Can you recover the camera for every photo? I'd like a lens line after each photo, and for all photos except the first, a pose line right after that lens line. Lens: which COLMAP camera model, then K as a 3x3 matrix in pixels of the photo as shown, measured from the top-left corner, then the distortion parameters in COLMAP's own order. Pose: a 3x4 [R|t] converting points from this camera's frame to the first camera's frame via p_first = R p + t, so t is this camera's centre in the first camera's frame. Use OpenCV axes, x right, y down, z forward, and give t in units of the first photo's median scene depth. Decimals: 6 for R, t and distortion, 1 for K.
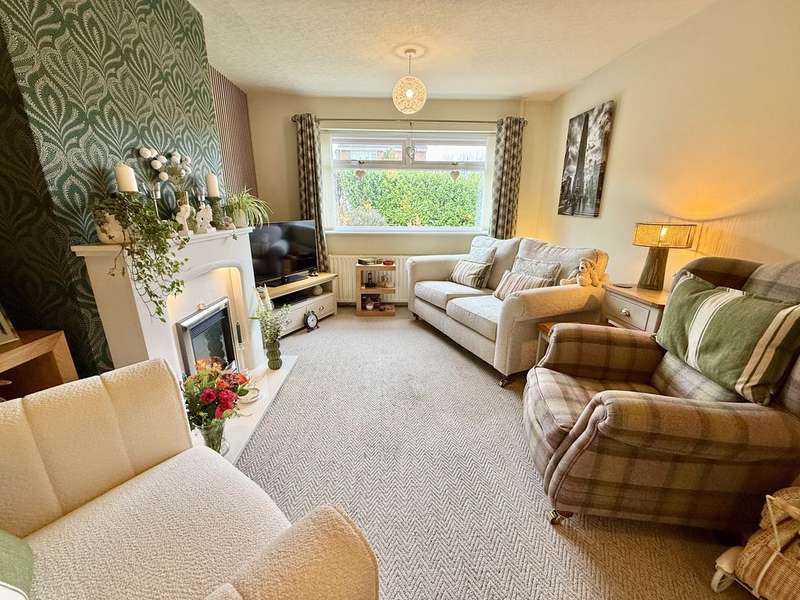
lens RADIAL K [[316.2, 0, 399.1], [0, 316.2, 299.3], [0, 0, 1]] dist [0.000666, 0.000099]
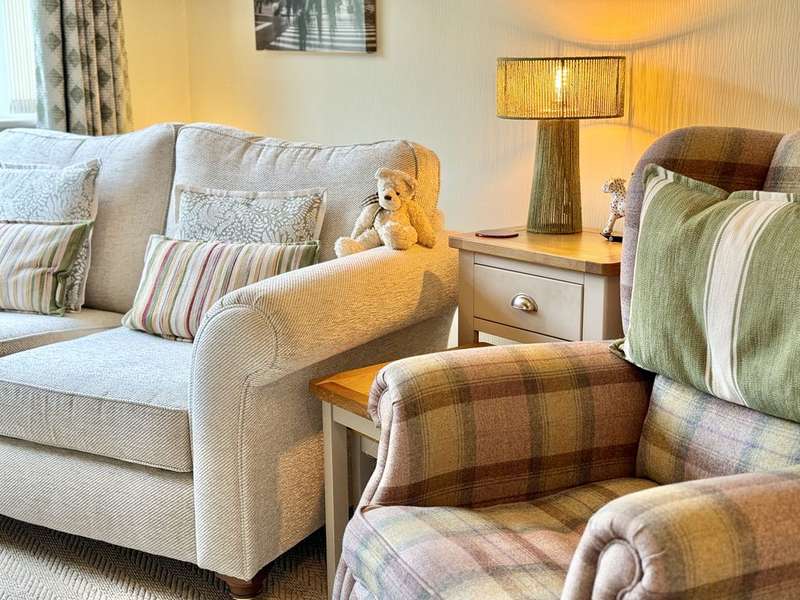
lens RADIAL K [[1103.5, 0, 399.5], [0, 1103.5, 303.1], [0, 0, 1]] dist [0.123695, 0.000000]
pose [[0.797992, -0.141942, 0.585714, -0.120570], [0.176489, 0.984301, -0.001917, 0.016818], [-0.576246, 0.104902, 0.810516, 0.057521]]
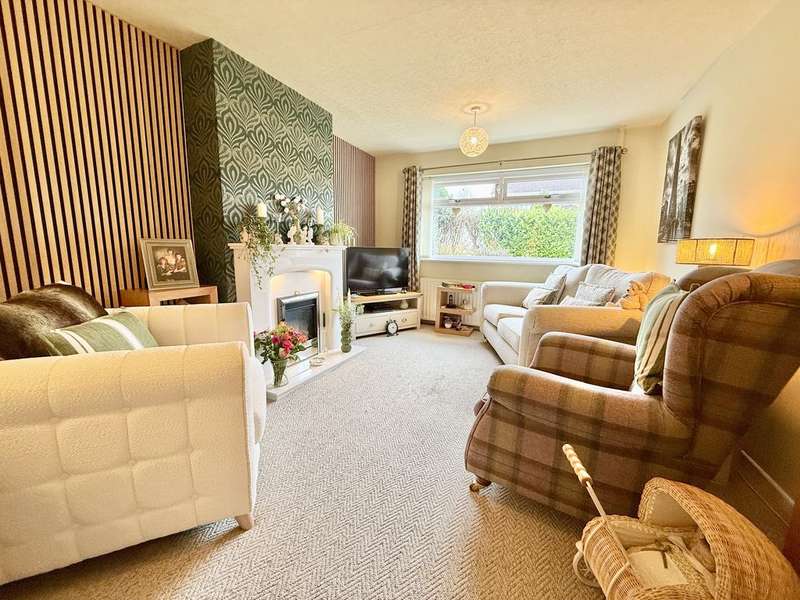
lens RADIAL K [[316.2, 0, 400.3], [0, 316.2, 298.7], [0, 0, 1]] dist [0.000666, 0.000099]
pose [[0.893909, 0.077883, -0.441430, 0.418033], [-0.136124, 0.985449, -0.101789, 0.117766], [0.427079, 0.151080, 0.891504, -0.116050]]
